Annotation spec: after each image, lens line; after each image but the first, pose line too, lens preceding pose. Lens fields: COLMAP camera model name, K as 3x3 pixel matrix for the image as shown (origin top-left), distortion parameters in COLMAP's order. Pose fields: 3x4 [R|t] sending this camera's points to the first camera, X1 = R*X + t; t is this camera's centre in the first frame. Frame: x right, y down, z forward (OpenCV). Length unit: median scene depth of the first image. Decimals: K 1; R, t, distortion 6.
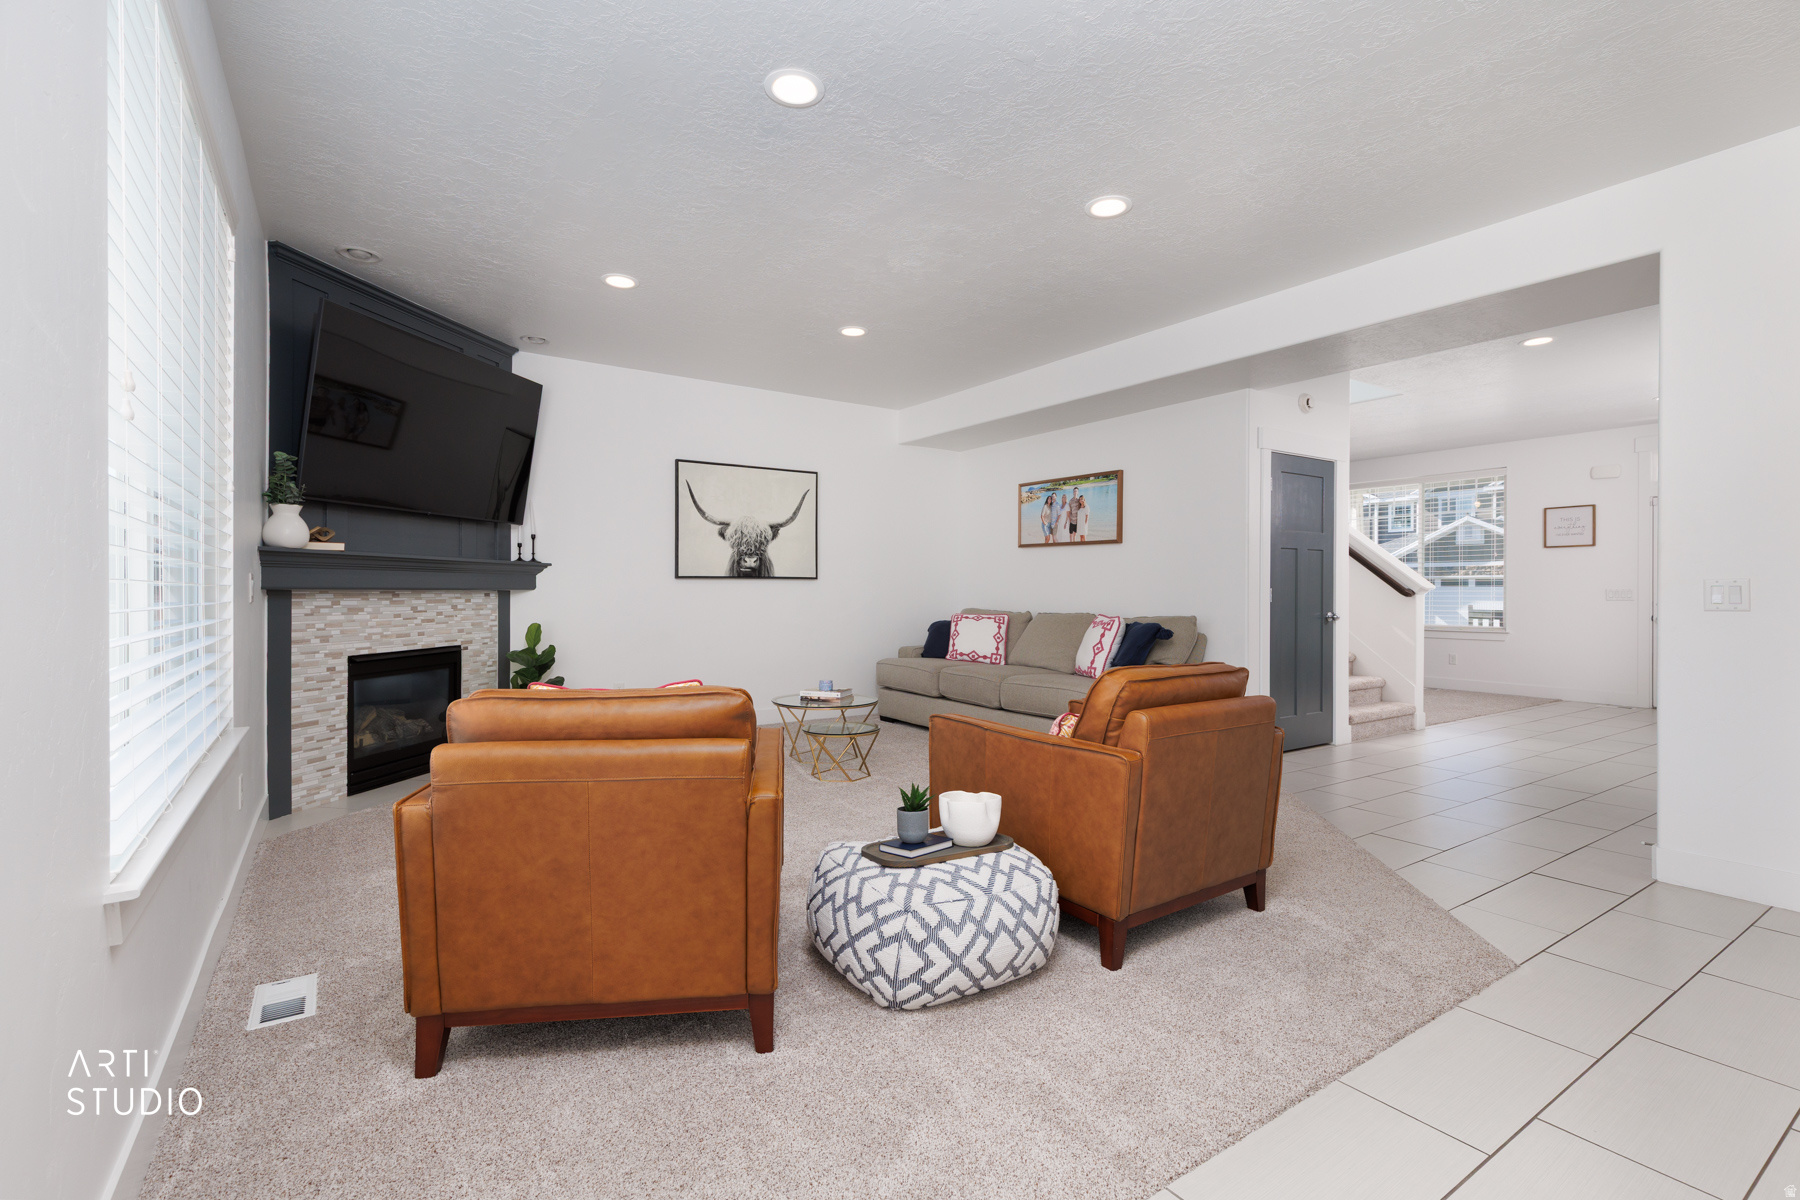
lens RADIAL K [[815.5, 0, 908.2], [0, 815.5, 600.1], [0, 0, 1]] dist [0.003710, -0.000385]
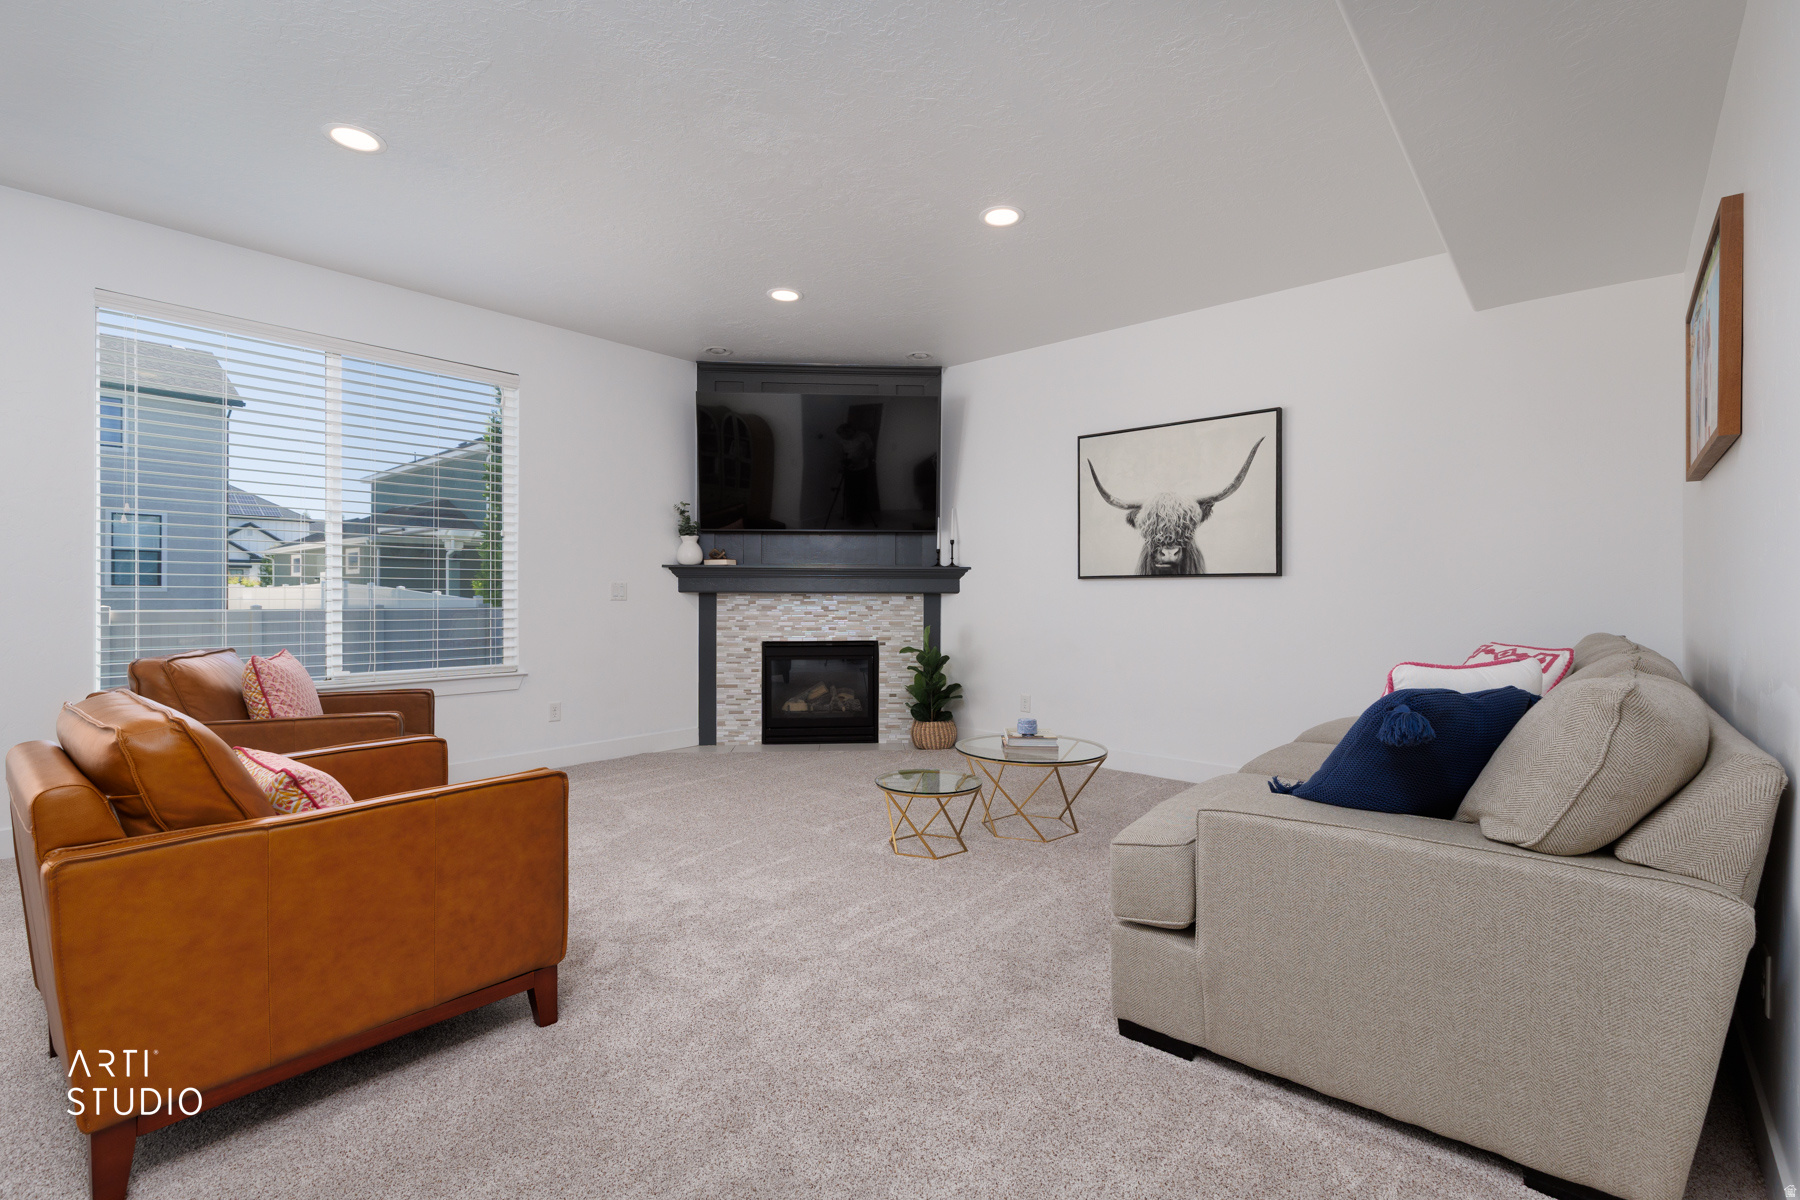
lens RADIAL K [[815.5, 0, 898.9], [0, 815.5, 595.5], [0, 0, 1]] dist [0.003710, -0.000385]
pose [[0.245094, -0.000634, -0.969499, 0.582679], [-0.013553, 0.999900, -0.004080, -0.004676], [0.969405, 0.014140, 0.245060, 0.746155]]
